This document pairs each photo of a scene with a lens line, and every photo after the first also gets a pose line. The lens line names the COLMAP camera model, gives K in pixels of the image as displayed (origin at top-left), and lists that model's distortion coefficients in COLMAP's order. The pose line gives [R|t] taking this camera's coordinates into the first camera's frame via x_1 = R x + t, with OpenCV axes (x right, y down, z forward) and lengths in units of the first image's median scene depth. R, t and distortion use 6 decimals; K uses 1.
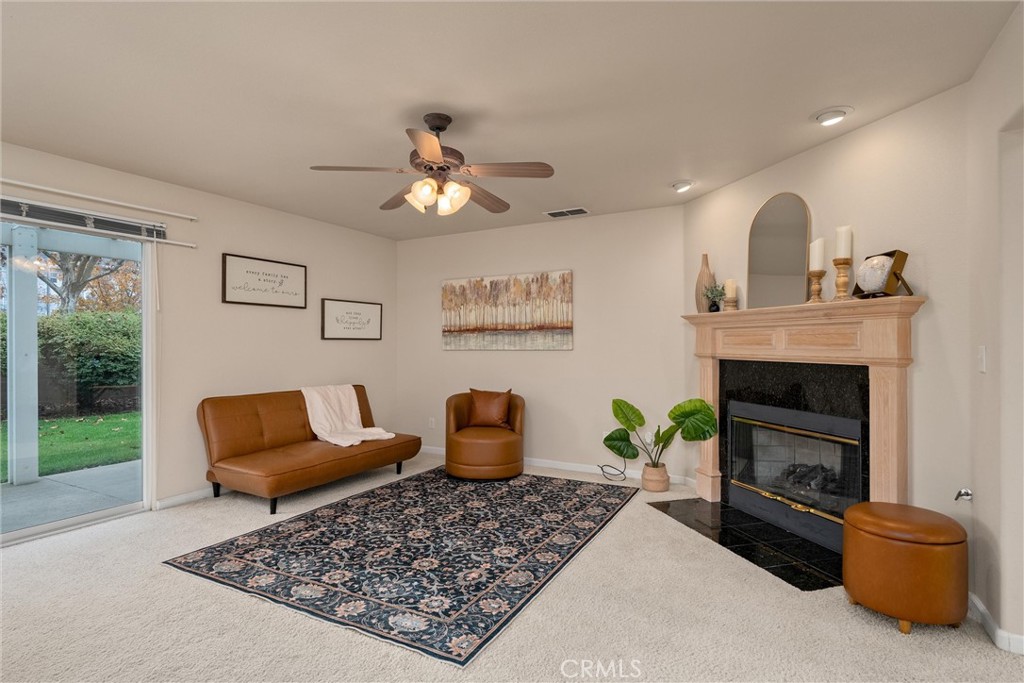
lens RADIAL K [[516.6, 0, 512.0], [0, 516.6, 344.2], [0, 0, 1]] dist [-0.000849, -0.001575]
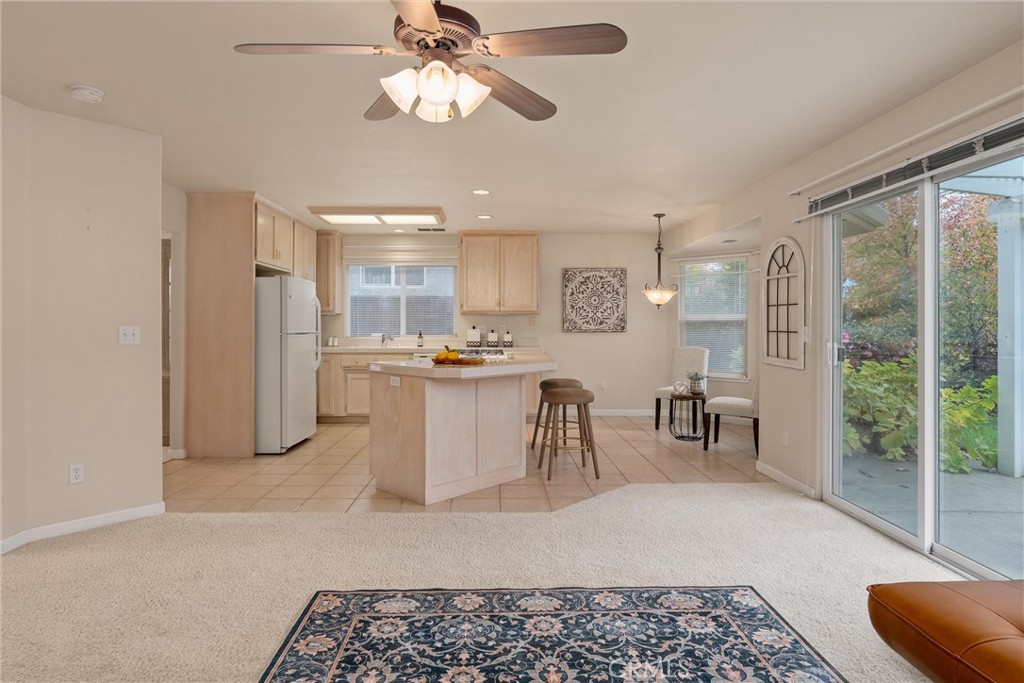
lens RADIAL K [[582.3, 0, 502.3], [0, 582.3, 319.2], [0, 0, 1]] dist [0.002028, -0.004206]
pose [[-0.873361, -0.005656, -0.487040, 0.095709], [-0.000852, 0.999949, -0.010085, 0.001751], [0.487073, -0.008393, -0.873321, 1.184158]]
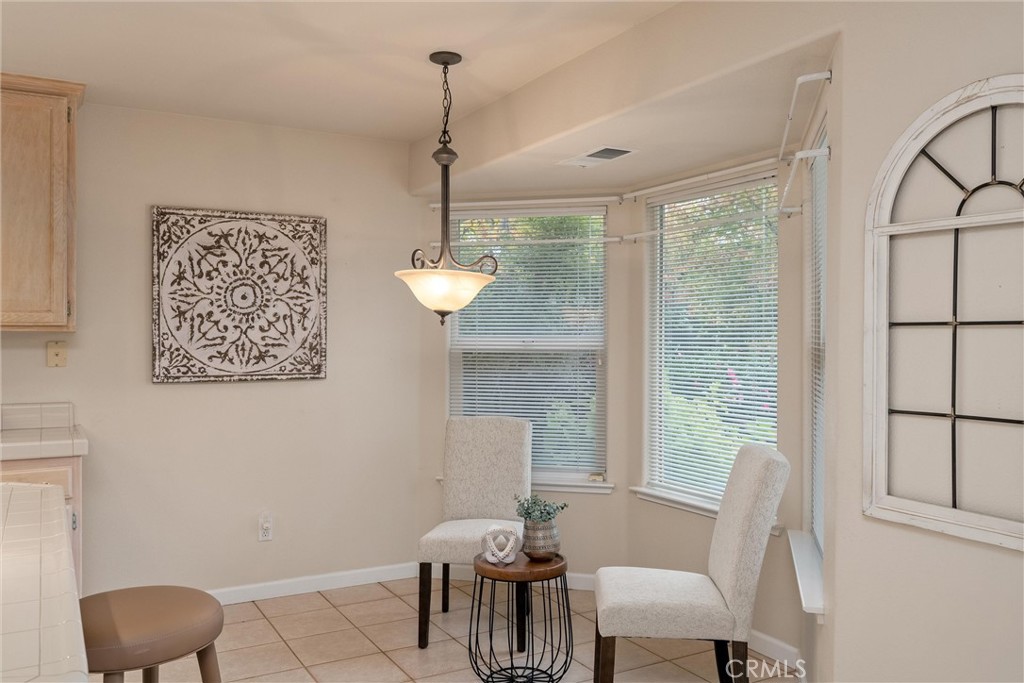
lens RADIAL K [[832.7, 0, 510.7], [0, 832.7, 337.7], [0, 0, 1]] dist [-0.000176, 0.012484]
pose [[-0.532729, -0.001934, -0.846283, -0.415076], [-0.001511, 0.999998, -0.001334, -0.029302], [0.846284, 0.000568, -0.532731, 0.476454]]
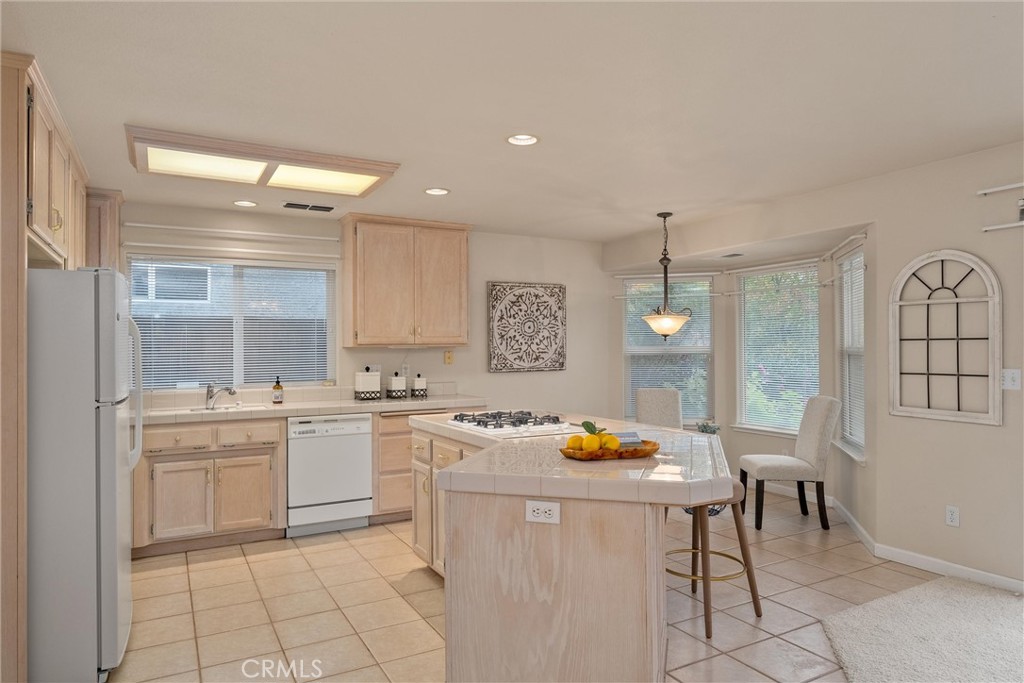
lens RADIAL K [[634.0, 0, 513.5], [0, 634.0, 342.3], [0, 0, 1]] dist [0.000134, 0.001923]
pose [[-0.534799, -0.004547, -0.844967, 0.198361], [0.008897, 0.999900, -0.011012, -0.028830], [0.844933, -0.013407, -0.534705, 0.421137]]
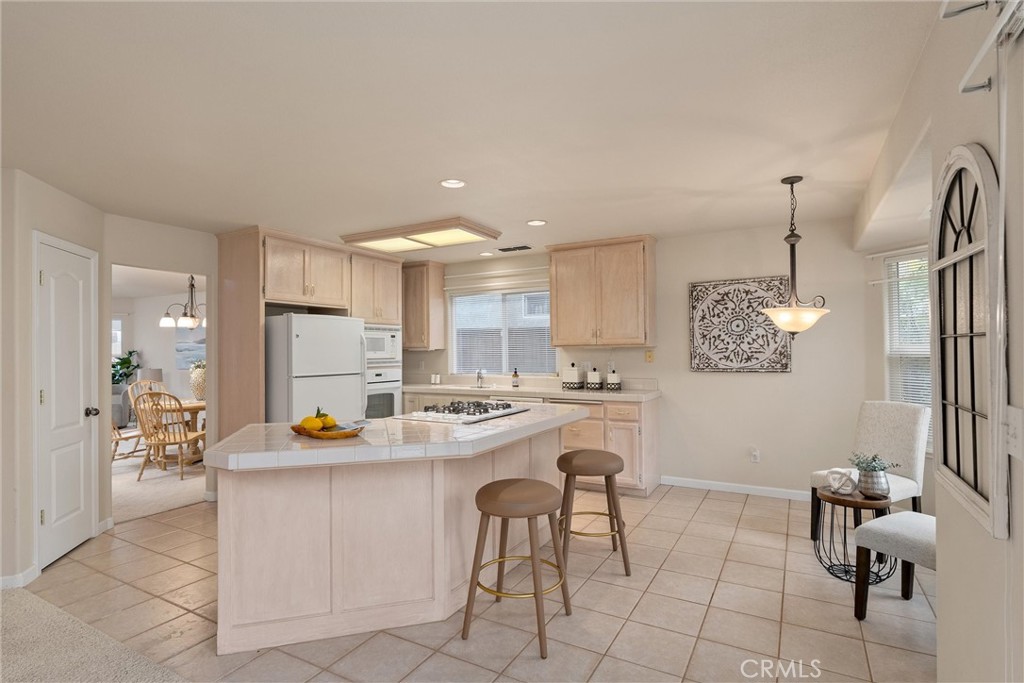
lens RADIAL K [[516.6, 0, 511.9], [0, 516.6, 341.6], [0, 0, 1]] dist [-0.000849, -0.001575]
pose [[-0.999863, 0.010073, 0.013098, -0.619831], [0.009852, 0.999811, -0.016779, -0.030595], [-0.013264, -0.016647, -0.999773, 0.831450]]
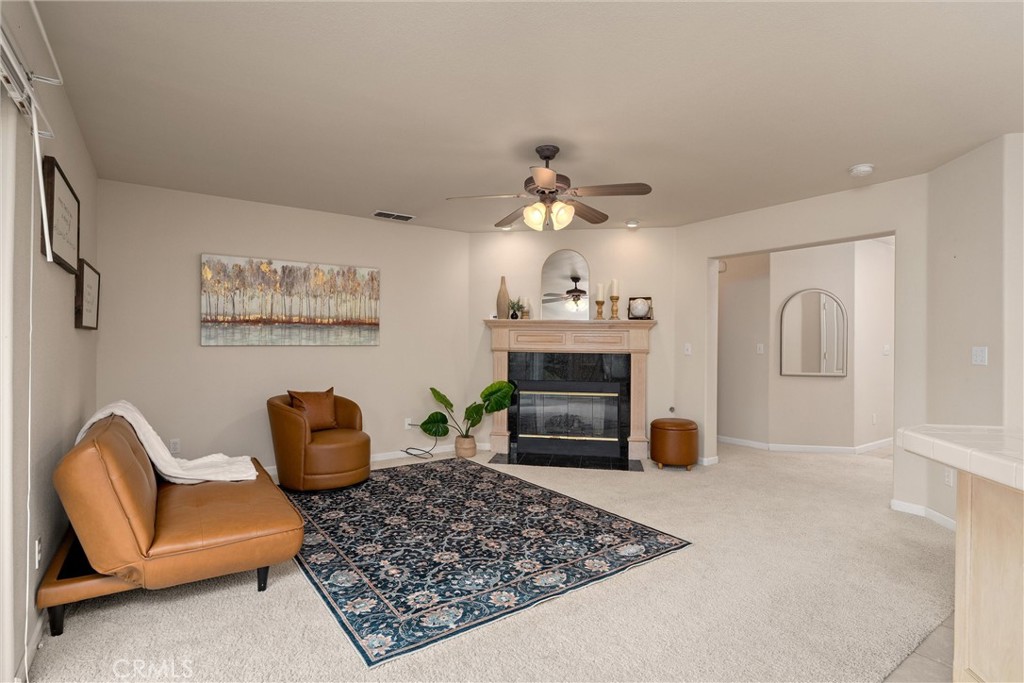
lens RADIAL K [[493.1, 0, 507.6], [0, 493.1, 342.8], [0, 0, 1]] dist [-0.018602, 0.004040]
pose [[0.452593, 0.005204, 0.891702, -0.843767], [-0.010056, 0.999949, -0.000732, 0.004550], [-0.891660, -0.008636, 0.452623, 0.407815]]
